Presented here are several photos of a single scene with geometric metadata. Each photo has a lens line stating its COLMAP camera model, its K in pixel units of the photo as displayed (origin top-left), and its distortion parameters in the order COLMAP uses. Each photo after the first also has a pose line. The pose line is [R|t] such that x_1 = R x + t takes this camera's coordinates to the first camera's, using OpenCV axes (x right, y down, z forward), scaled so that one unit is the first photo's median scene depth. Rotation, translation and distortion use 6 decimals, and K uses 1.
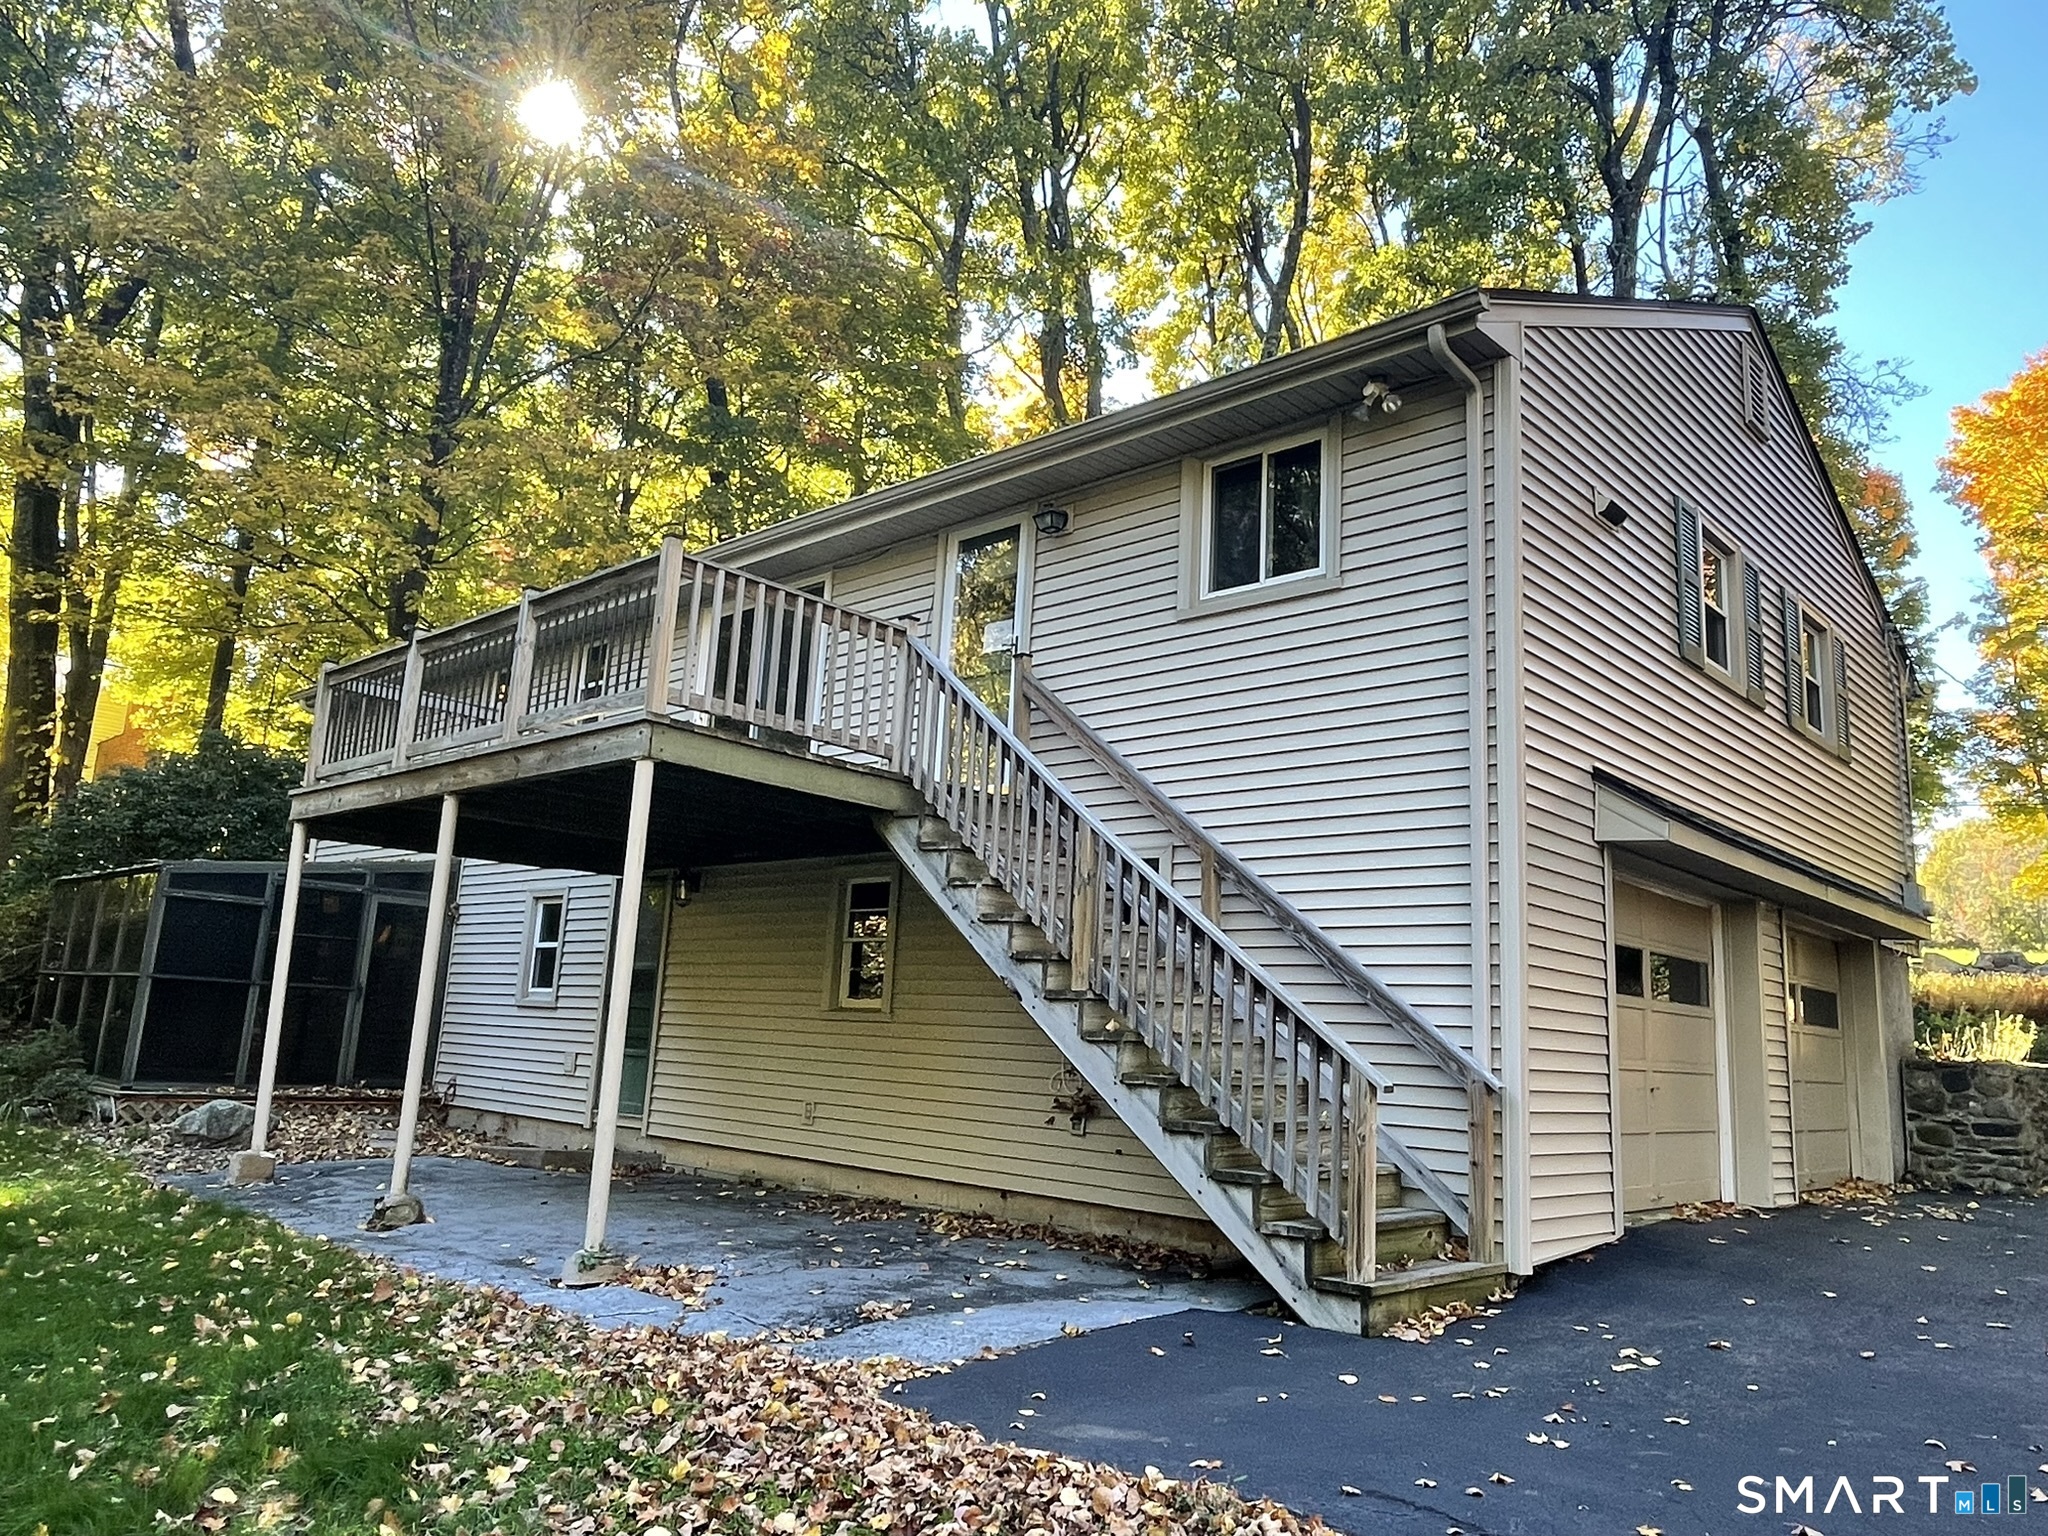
lens RADIAL K [[1418.6, 0, 1024.0], [0, 1418.6, 768.0], [0, 0, 1]] dist [0.000202, 0.000457]
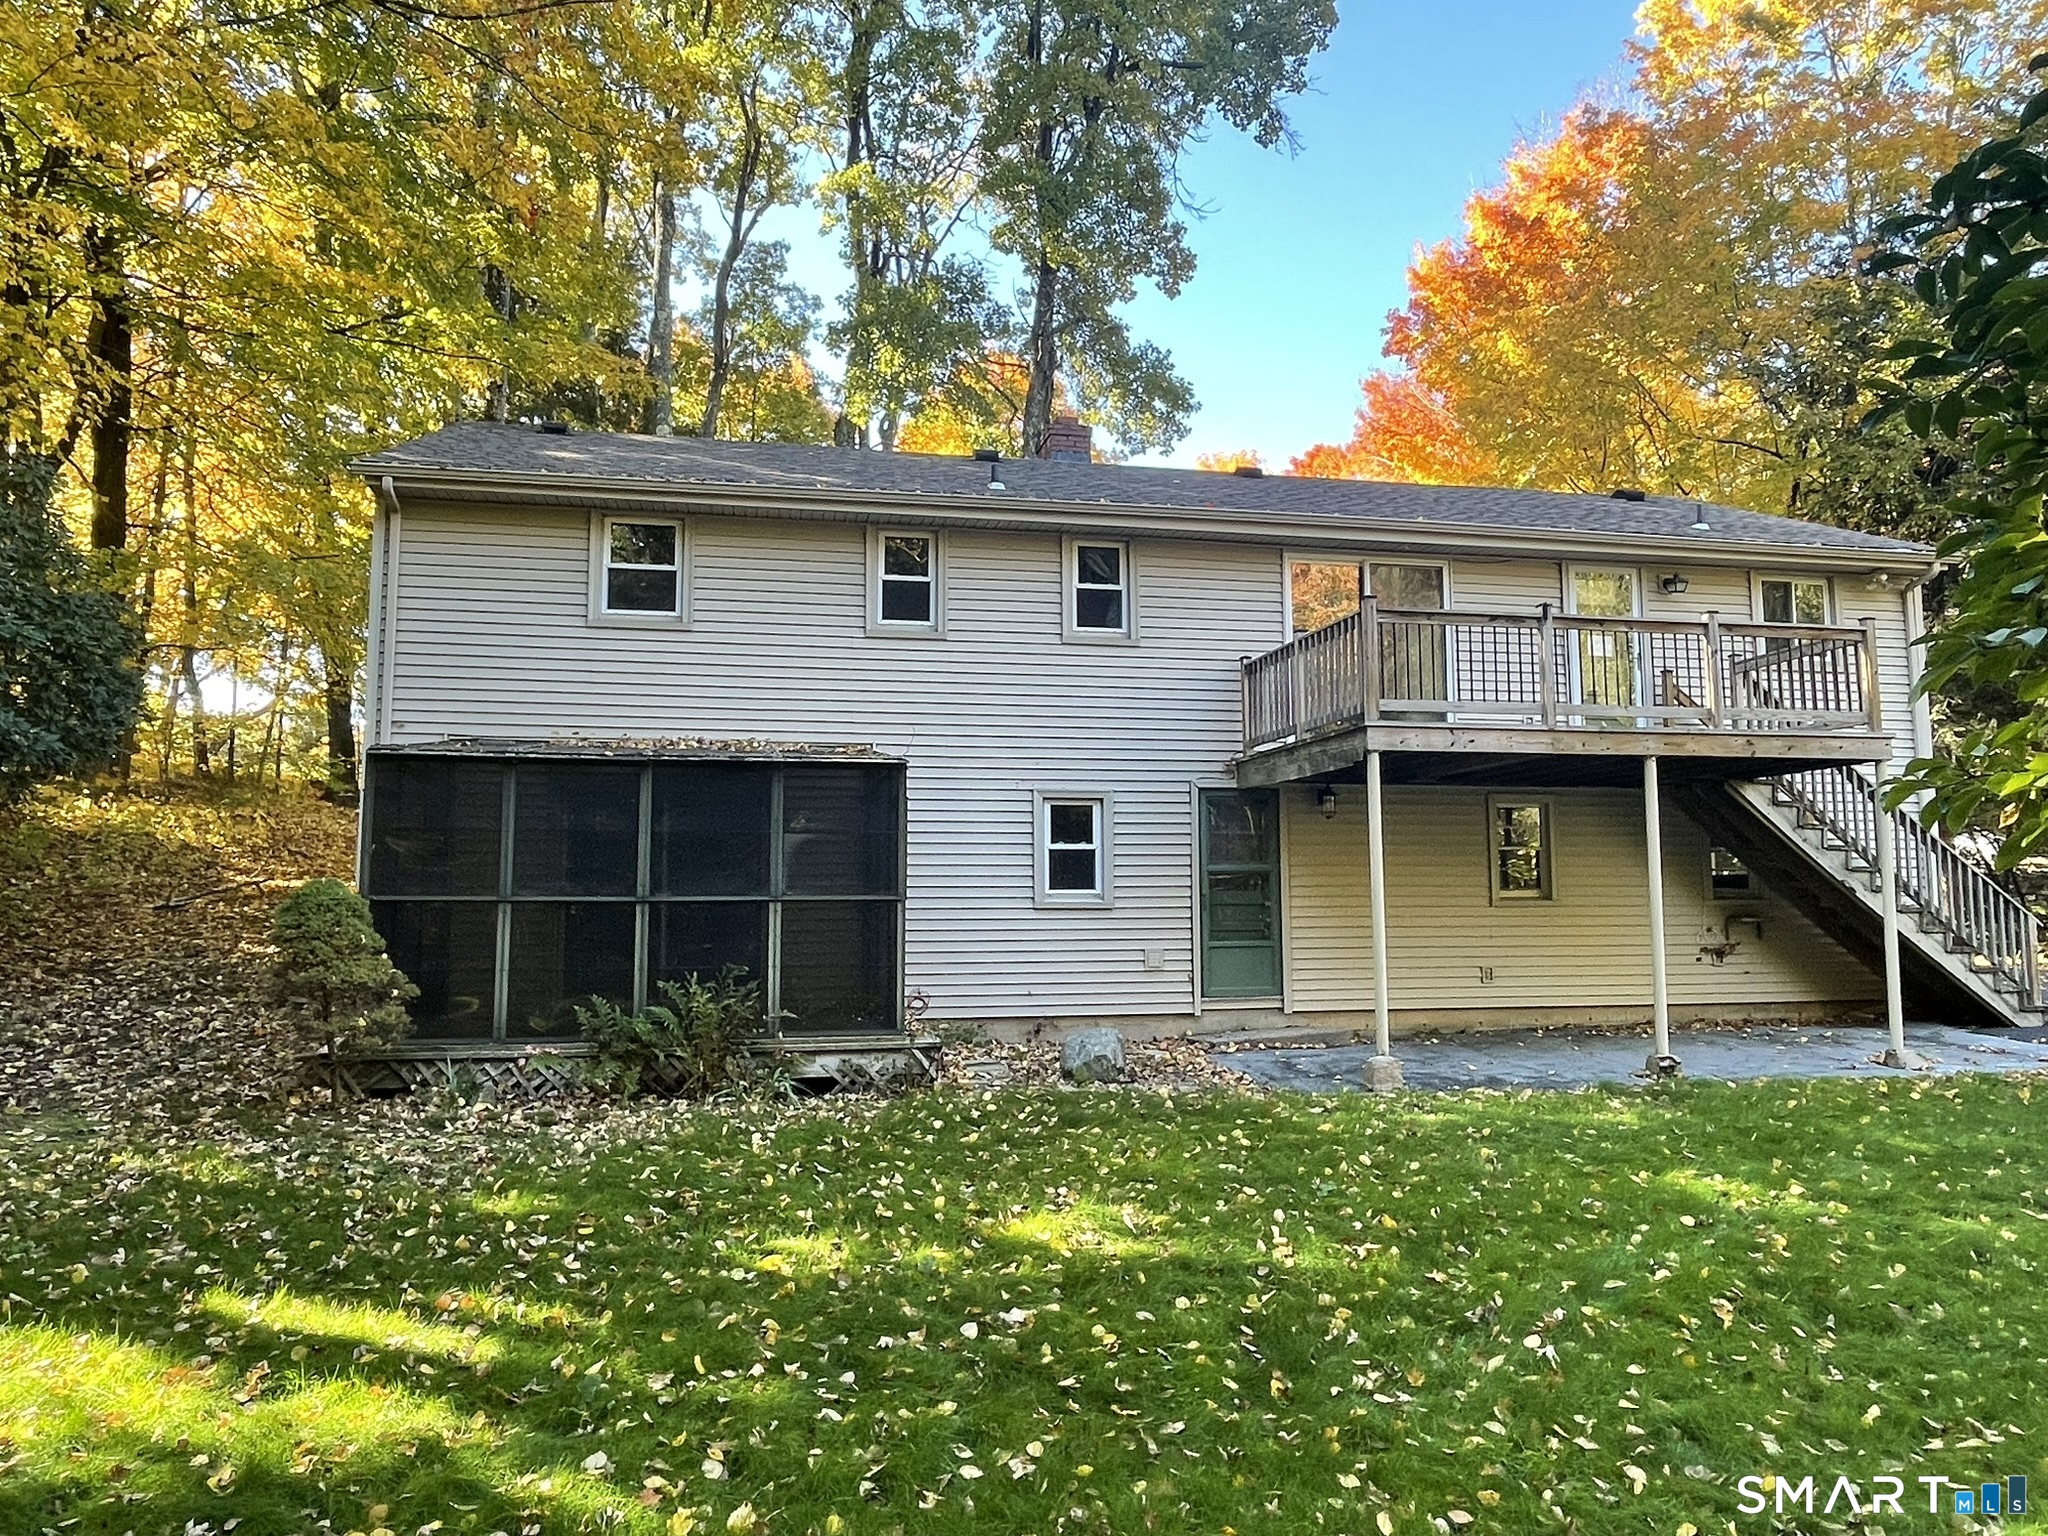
lens RADIAL K [[1418.6, 0, 1024.0], [0, 1418.6, 768.0], [0, 0, 1]] dist [0.000202, 0.000457]
pose [[0.568209, 0.023027, 0.822562, -1.772436], [-0.123280, 0.990709, 0.057425, 0.025895], [-0.813597, -0.134034, 0.565769, 0.712343]]
